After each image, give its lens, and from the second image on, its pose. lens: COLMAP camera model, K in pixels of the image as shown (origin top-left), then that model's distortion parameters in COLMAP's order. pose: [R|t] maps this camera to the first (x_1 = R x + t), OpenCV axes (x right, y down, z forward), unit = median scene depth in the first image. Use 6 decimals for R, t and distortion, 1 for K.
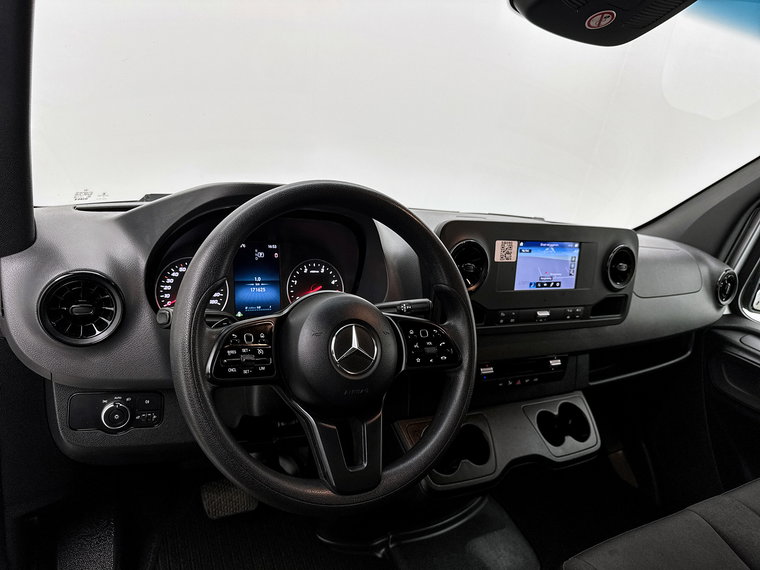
lens RADIAL K [[538.9, 0, 379.2], [0, 538.9, 302.4], [0, 0, 1]] dist [0.030123, -0.004341]
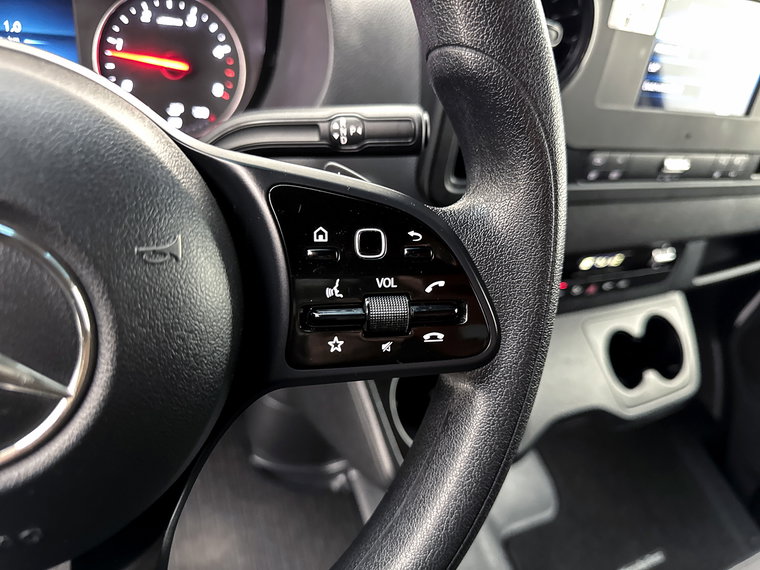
lens RADIAL K [[557.9, 0, 397.8], [0, 557.9, 295.7], [0, 0, 1]] dist [-0.039525, 0.001058]
pose [[0.996795, 0.079352, 0.010138, 0.068640], [-0.078495, 0.945746, 0.315283, -0.003371], [0.015431, -0.315068, 0.948944, 0.526054]]
